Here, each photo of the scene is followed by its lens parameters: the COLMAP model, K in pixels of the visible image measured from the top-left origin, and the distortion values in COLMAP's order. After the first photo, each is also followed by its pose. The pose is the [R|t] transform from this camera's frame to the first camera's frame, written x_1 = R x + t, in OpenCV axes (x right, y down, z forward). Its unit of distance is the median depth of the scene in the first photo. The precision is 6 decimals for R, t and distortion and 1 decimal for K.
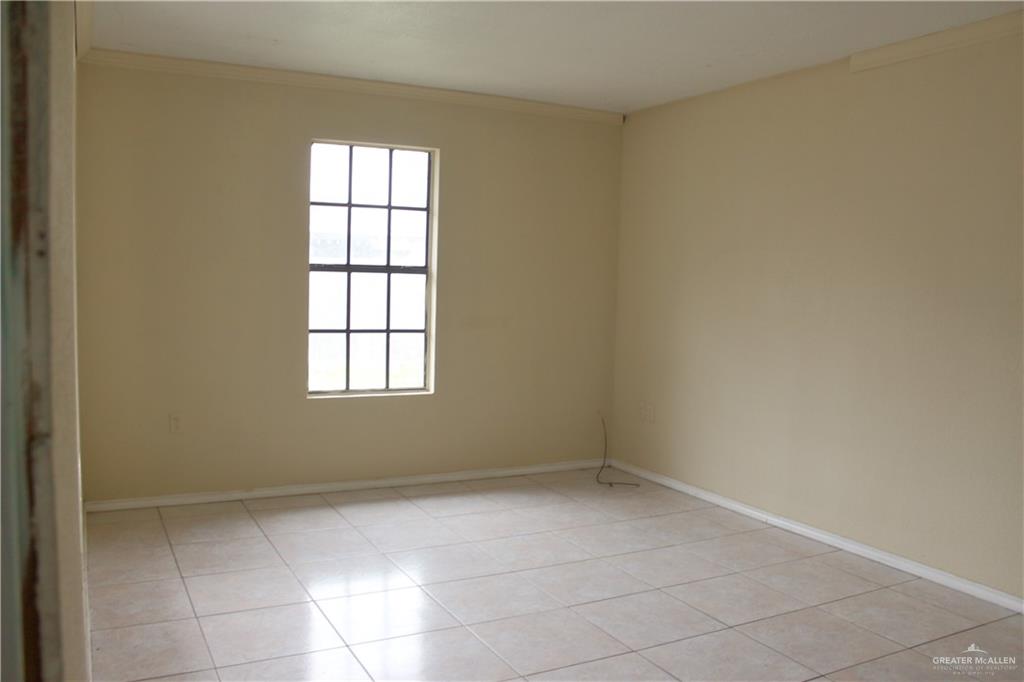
lens RADIAL K [[850.5, 0, 519.7], [0, 850.5, 345.4], [0, 0, 1]] dist [-0.149147, 0.105764]
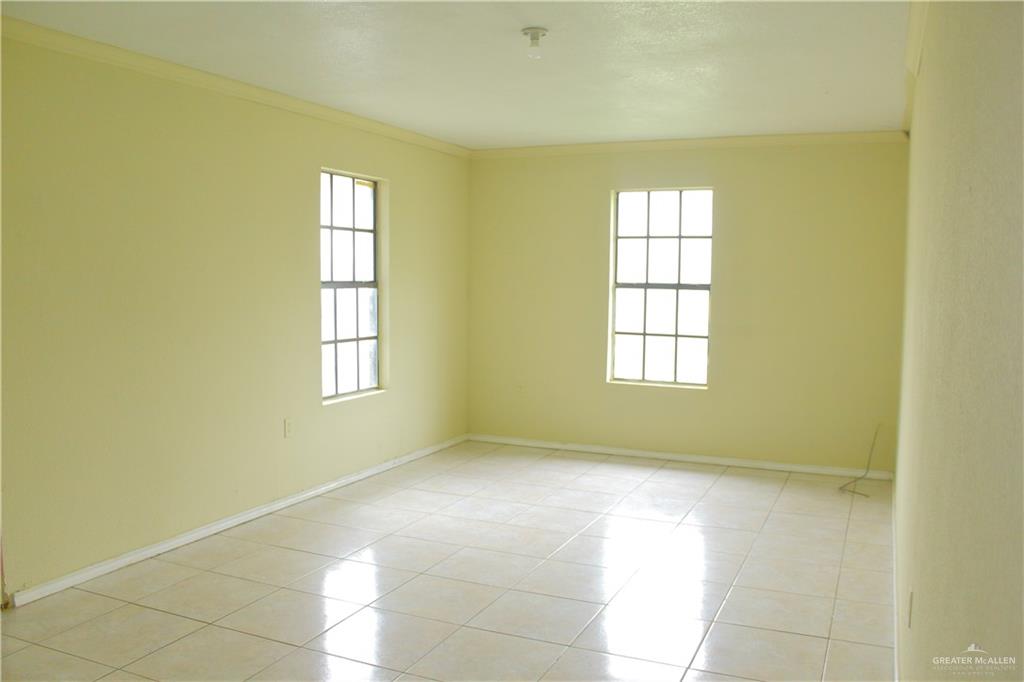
lens RADIAL K [[850.5, 0, 513.0], [0, 850.5, 341.0], [0, 0, 1]] dist [-0.149147, 0.105764]
pose [[0.625109, 0.042174, -0.779397, 0.679227], [-0.059308, 0.998219, 0.006447, -0.003001], [0.778281, 0.042194, 0.626497, 0.028956]]
